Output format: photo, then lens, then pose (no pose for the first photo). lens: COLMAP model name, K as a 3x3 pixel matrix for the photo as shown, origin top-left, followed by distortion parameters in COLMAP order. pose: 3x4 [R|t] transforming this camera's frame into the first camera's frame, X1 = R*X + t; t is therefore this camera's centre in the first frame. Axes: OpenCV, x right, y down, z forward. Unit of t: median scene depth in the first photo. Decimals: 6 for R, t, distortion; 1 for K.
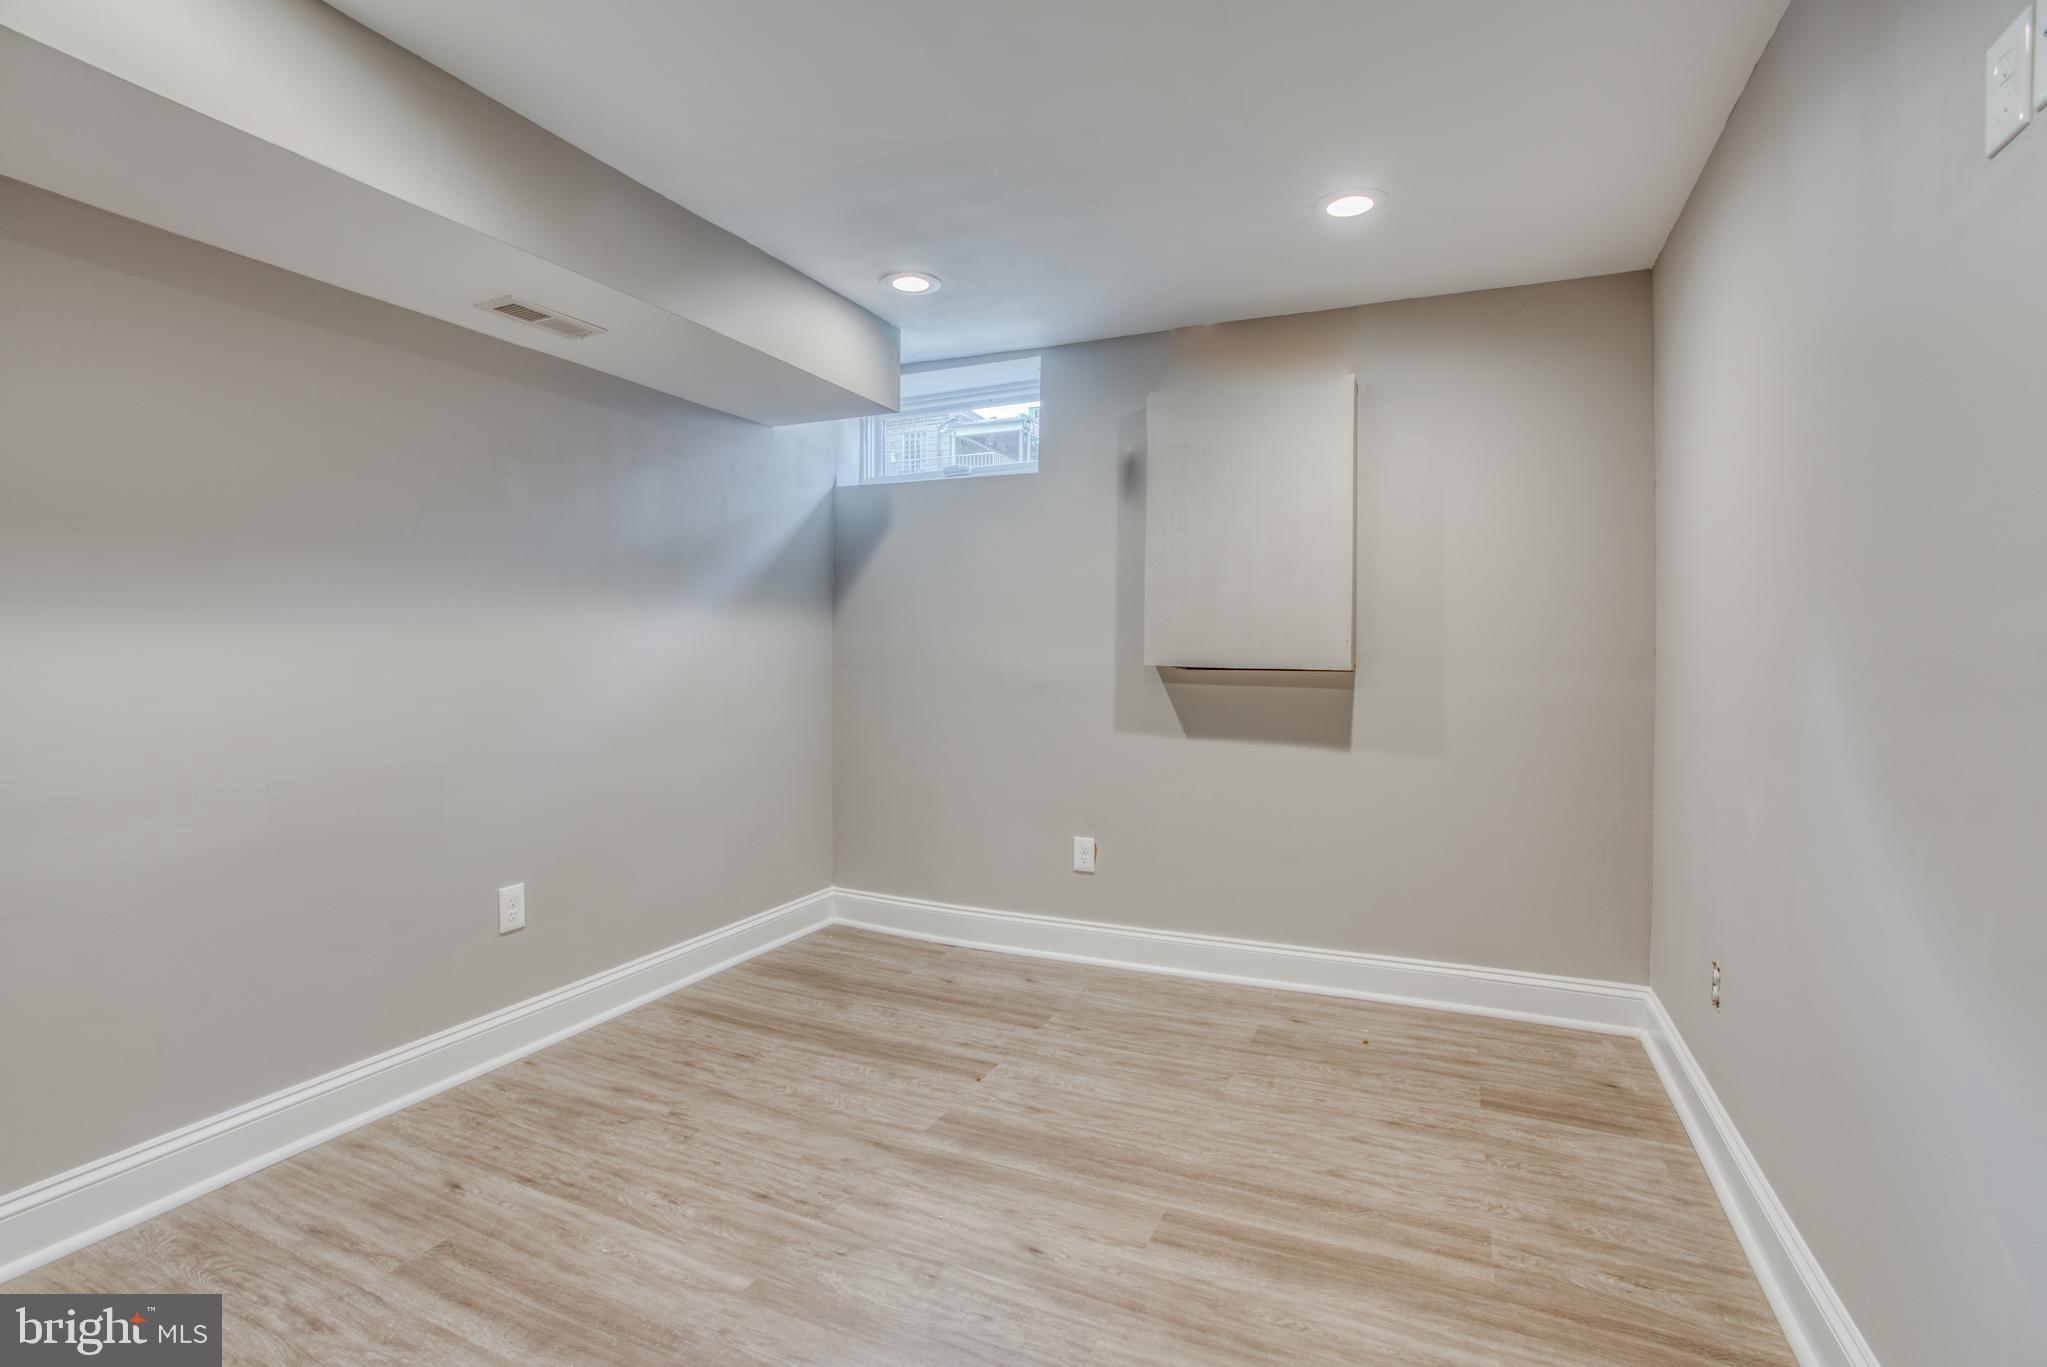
lens RADIAL K [[966.8, 0, 1015.5], [0, 966.8, 674.5], [0, 0, 1]] dist [-0.065735, 0.024910]
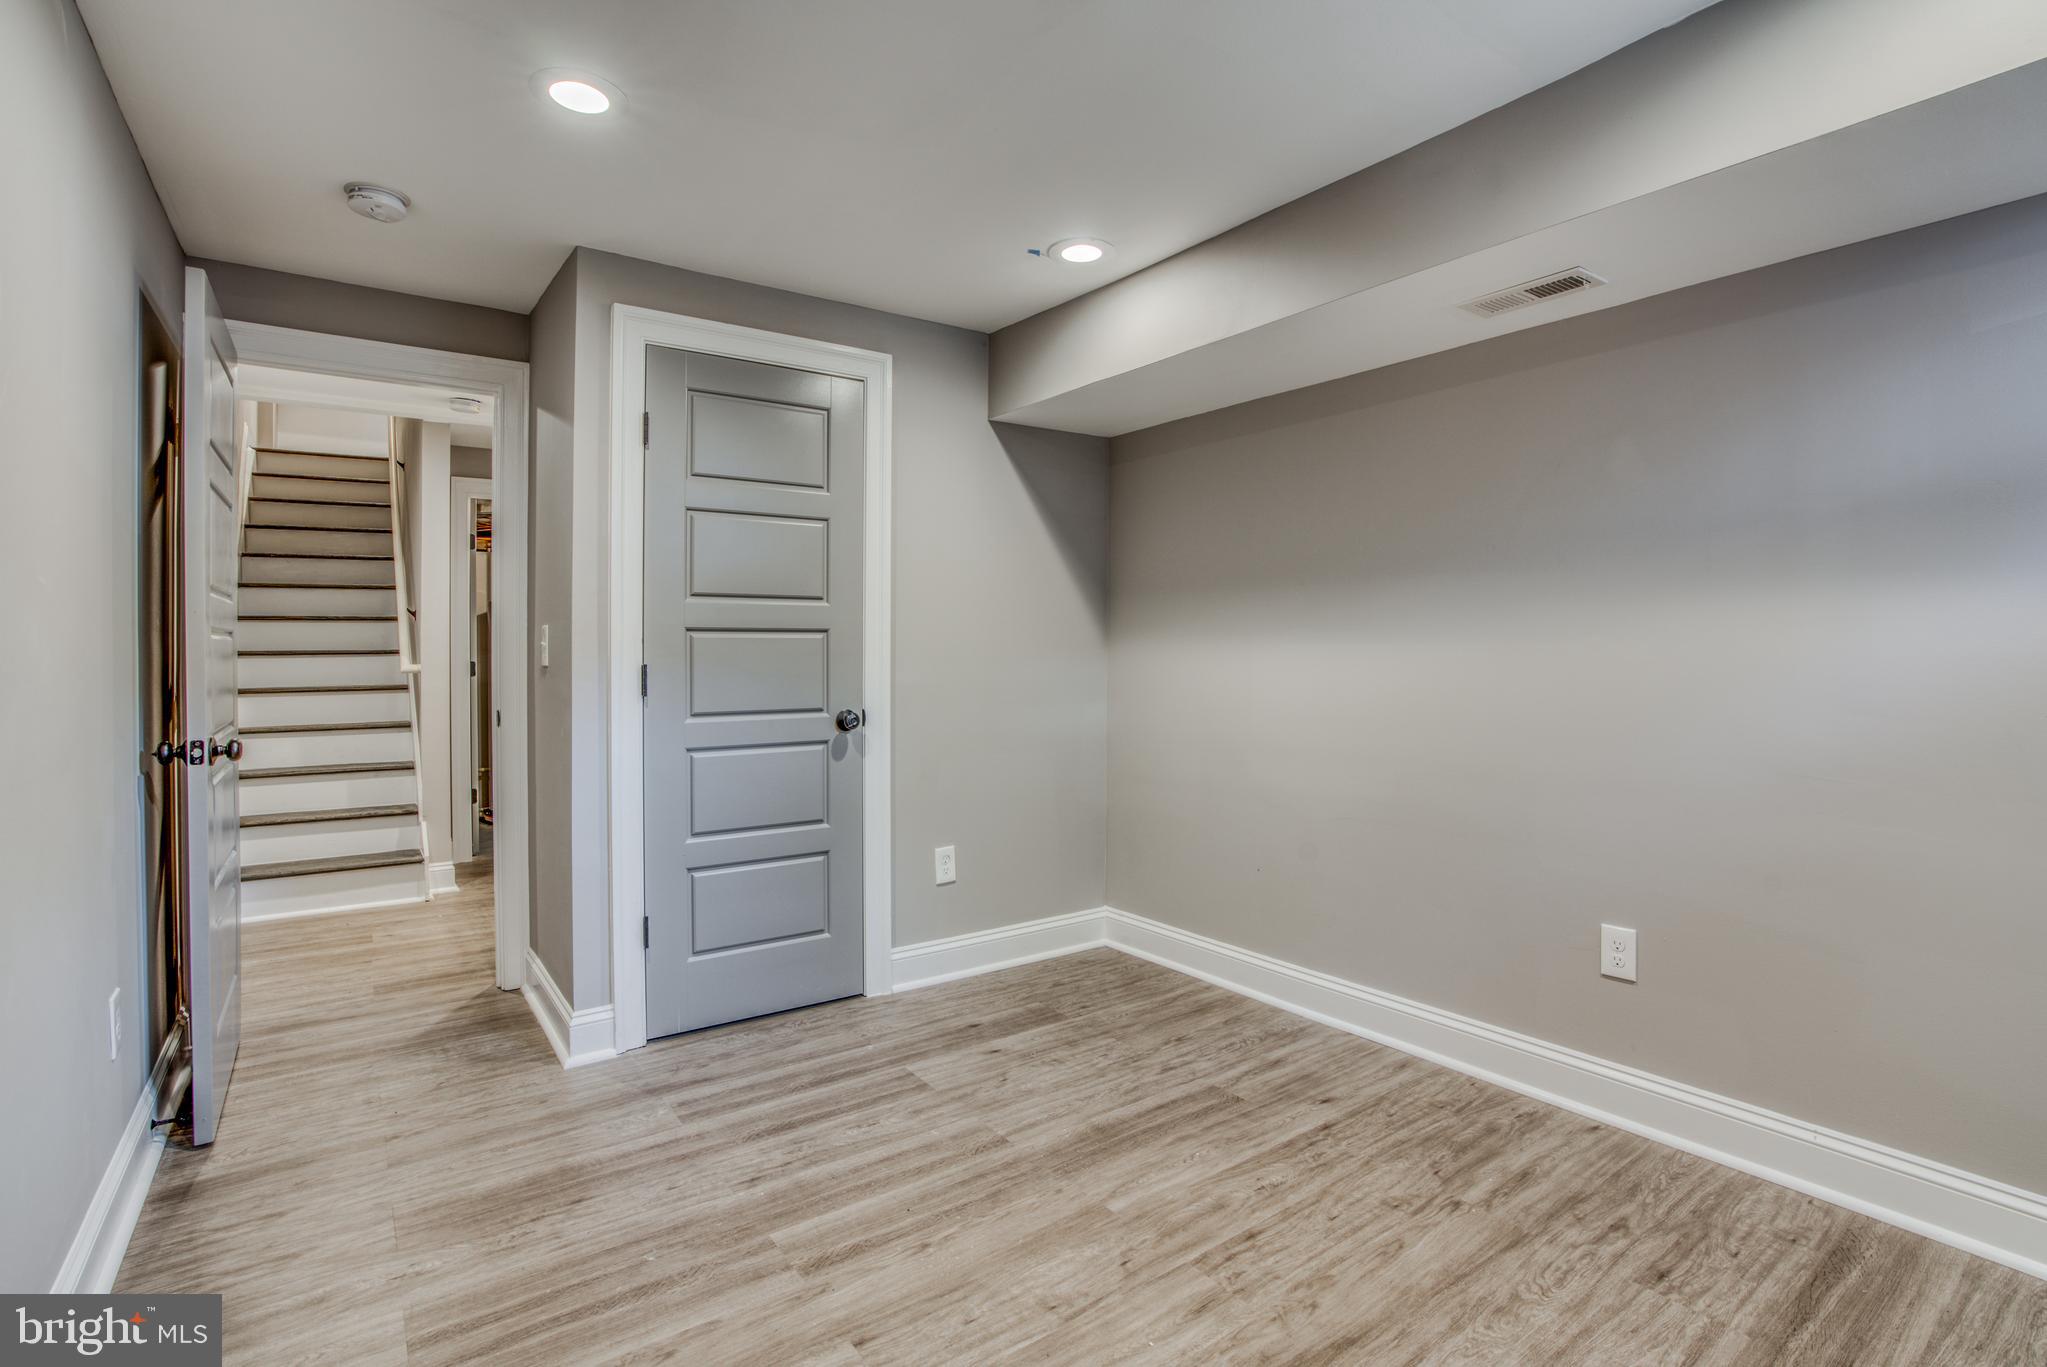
lens RADIAL K [[966.8, 0, 995.2], [0, 966.8, 671.0], [0, 0, 1]] dist [-0.065735, 0.024910]
pose [[-0.510723, 0.011676, -0.859666, 0.696486], [-0.020851, 0.999445, 0.025961, -0.031372], [0.859493, 0.031184, -0.510196, 1.302653]]
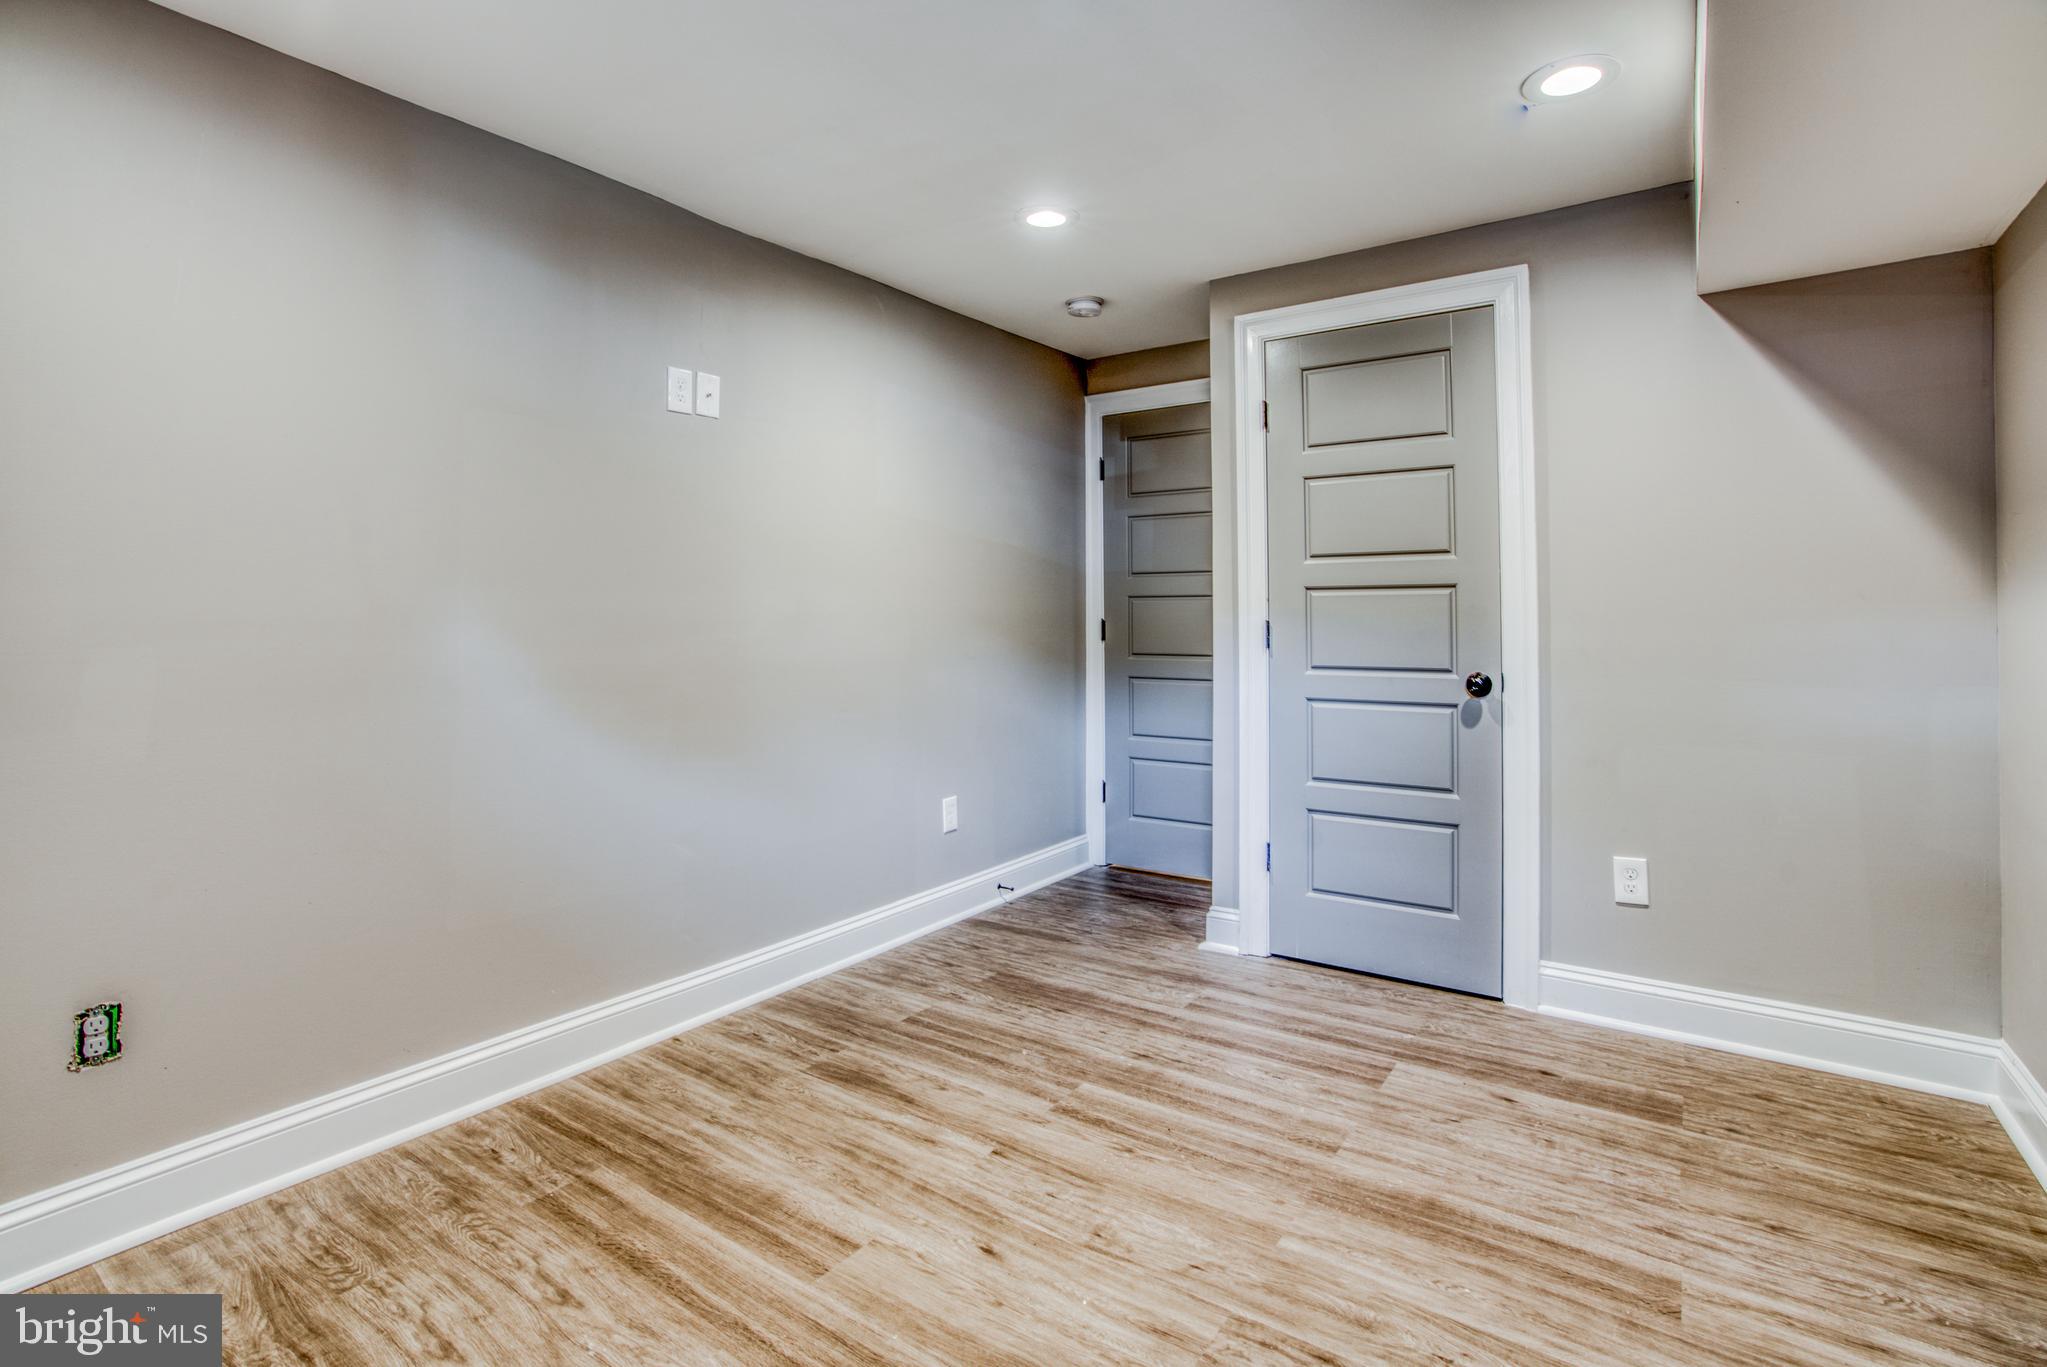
lens RADIAL K [[966.8, 0, 1007.8], [0, 966.8, 609.0], [0, 0, 1]] dist [-0.065735, 0.024910]
pose [[-0.980358, -0.001129, 0.197224, -0.175669], [0.002247, 0.999855, 0.016892, -0.041383], [-0.197214, 0.017004, -0.980213, 1.826331]]
